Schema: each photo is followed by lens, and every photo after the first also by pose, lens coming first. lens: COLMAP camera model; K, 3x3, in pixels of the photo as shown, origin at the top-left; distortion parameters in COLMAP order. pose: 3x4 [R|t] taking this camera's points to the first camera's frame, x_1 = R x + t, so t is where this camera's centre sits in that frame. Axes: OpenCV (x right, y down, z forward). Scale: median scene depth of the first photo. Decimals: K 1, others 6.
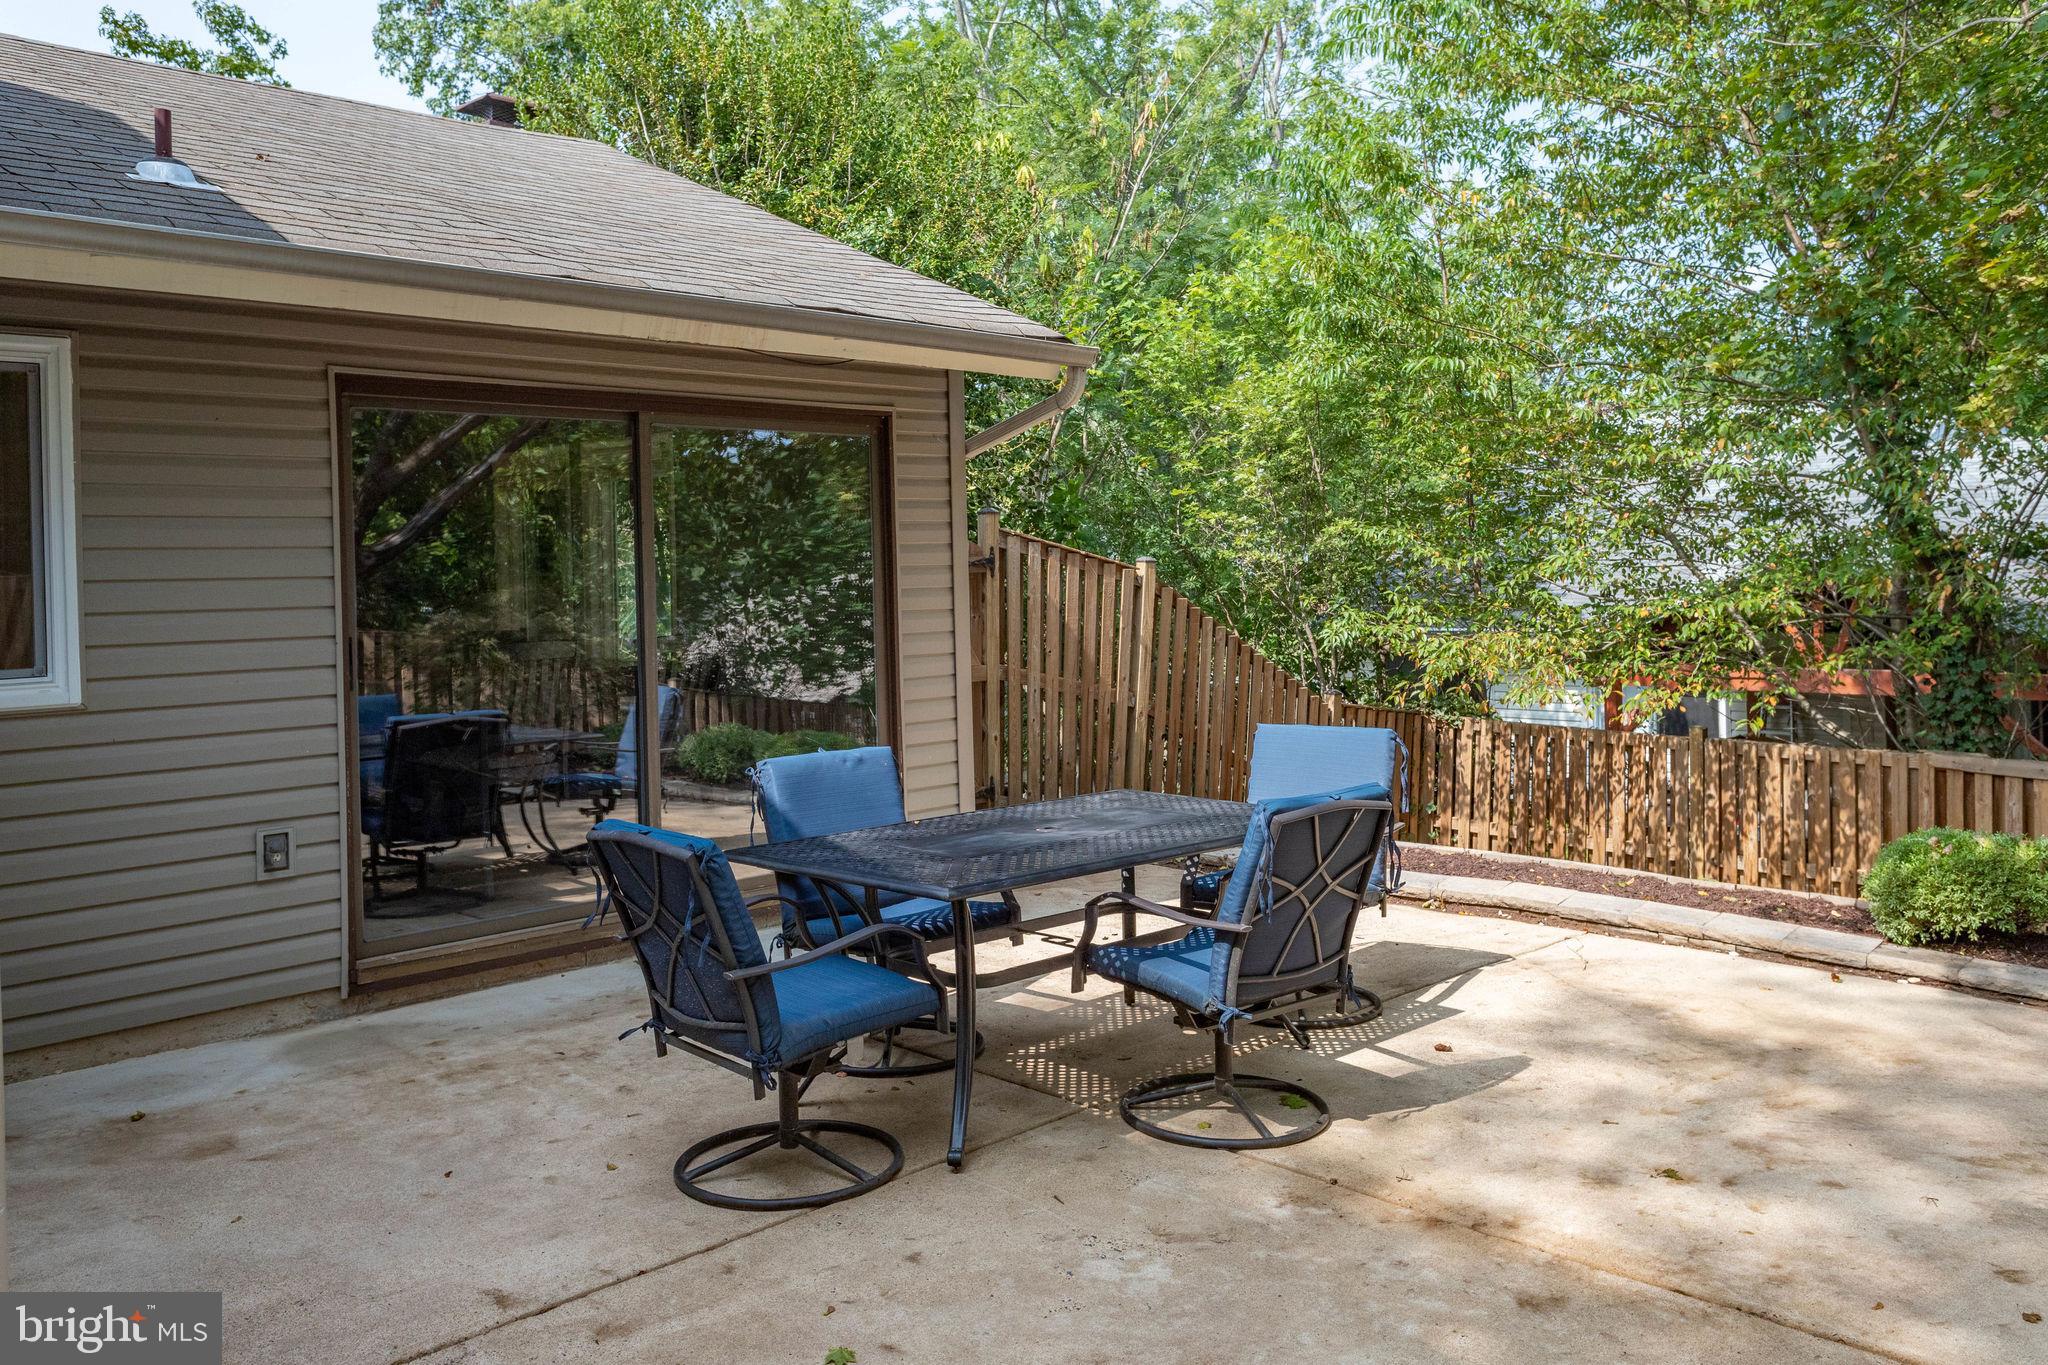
lens RADIAL K [[1651.4, 0, 1026.0], [0, 1651.4, 558.4], [0, 0, 1]] dist [0.006069, 0.002805]
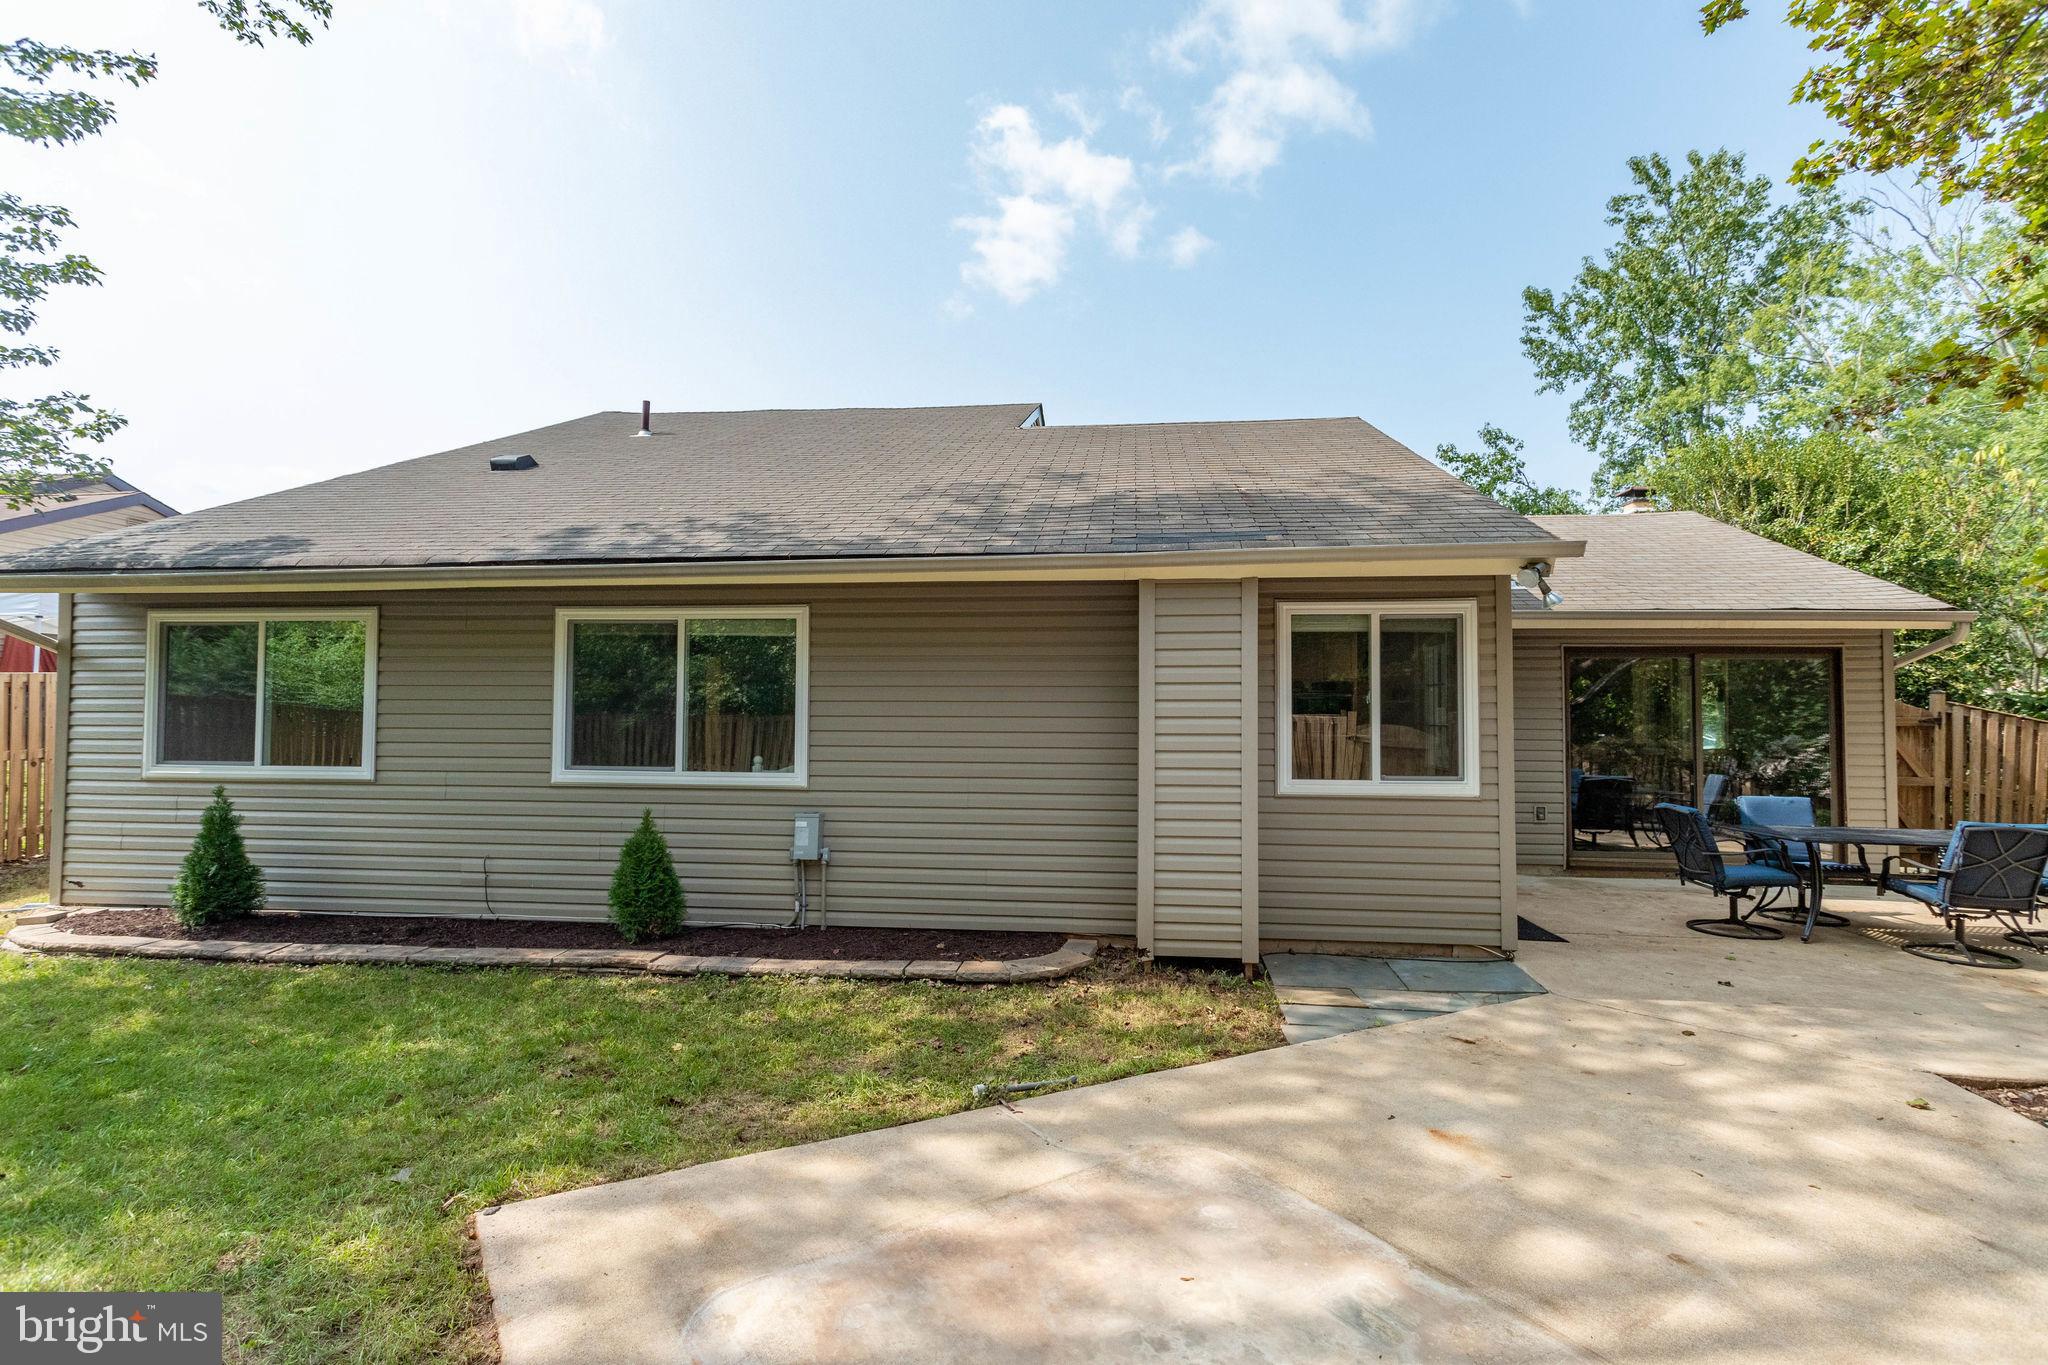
lens RADIAL K [[969.2, 0, 1030.9], [0, 969.2, 680.1], [0, 0, 1]] dist [-0.005392, 0.000094]
pose [[0.638585, 0.002590, -0.769547, 0.358458], [-0.019831, 0.999718, -0.013091, -0.018955], [0.769296, 0.023620, 0.638456, -0.992636]]
